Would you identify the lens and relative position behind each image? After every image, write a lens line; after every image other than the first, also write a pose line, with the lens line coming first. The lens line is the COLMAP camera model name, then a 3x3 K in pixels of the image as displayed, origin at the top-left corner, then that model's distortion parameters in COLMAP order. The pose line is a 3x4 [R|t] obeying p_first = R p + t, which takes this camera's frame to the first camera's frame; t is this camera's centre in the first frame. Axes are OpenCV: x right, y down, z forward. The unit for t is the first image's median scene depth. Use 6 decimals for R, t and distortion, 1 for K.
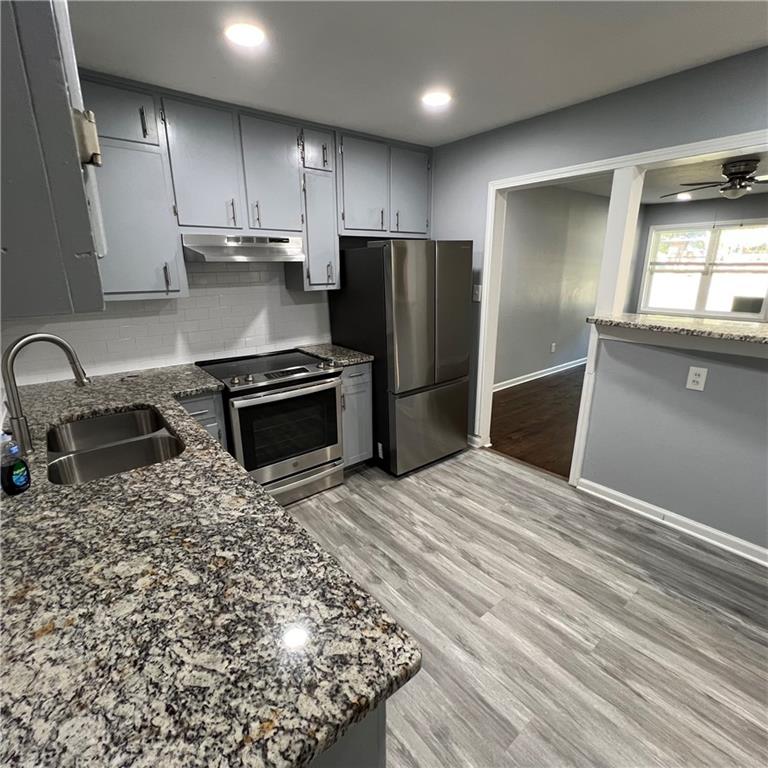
lens RADIAL K [[408.1, 0, 383.9], [0, 408.1, 383.6], [0, 0, 1]] dist [0.000078, 0.000244]
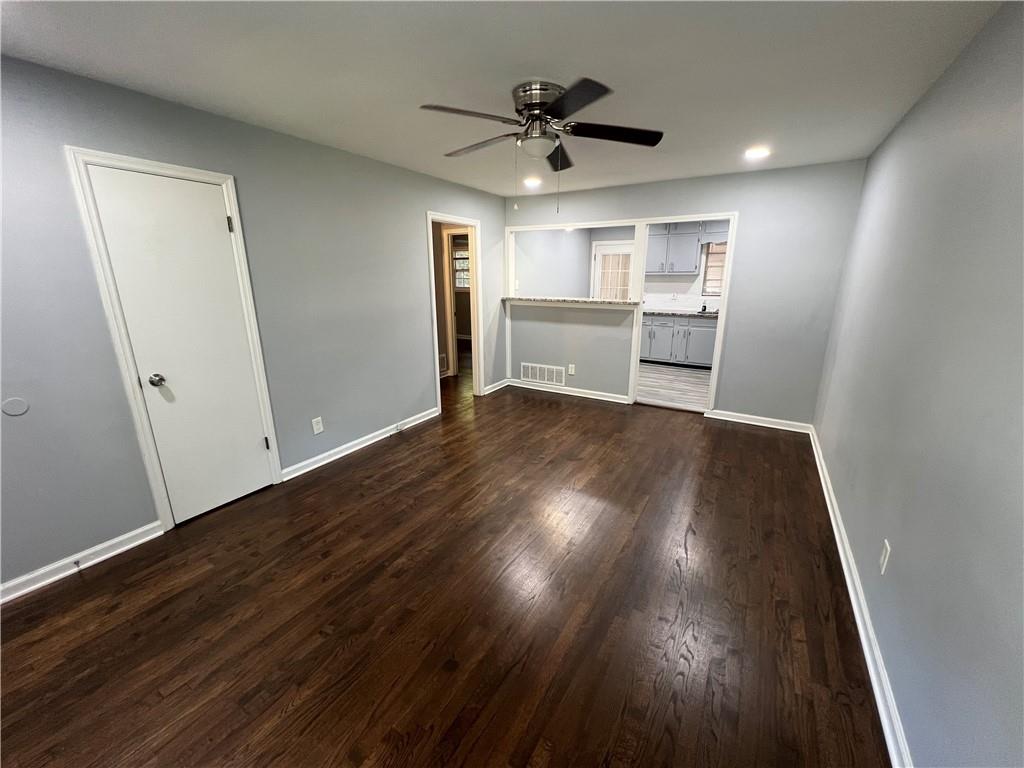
lens RADIAL K [[408.9, 0, 510.7], [0, 408.9, 384.9], [0, 0, 1]] dist [-0.000279, 0.000336]
pose [[-0.940288, 0.098801, -0.325726, 1.674392], [-0.086535, 0.856116, 0.509487, -0.713556], [0.329197, 0.507251, -0.796446, 2.407549]]
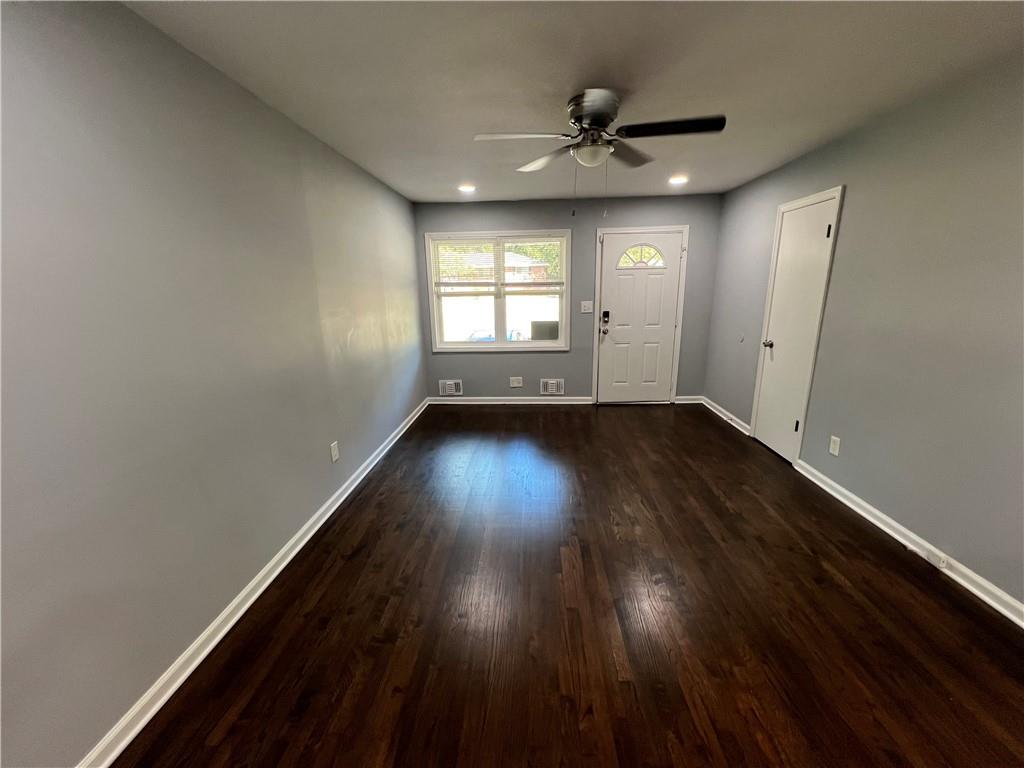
lens RADIAL K [[408.9, 0, 513.8], [0, 408.9, 382.0], [0, 0, 1]] dist [-0.000279, 0.000336]
pose [[0.663890, -0.175422, 0.726965, 0.474403], [0.220642, 0.974772, 0.033721, -0.305636], [-0.714540, 0.138012, 0.685846, 1.096570]]
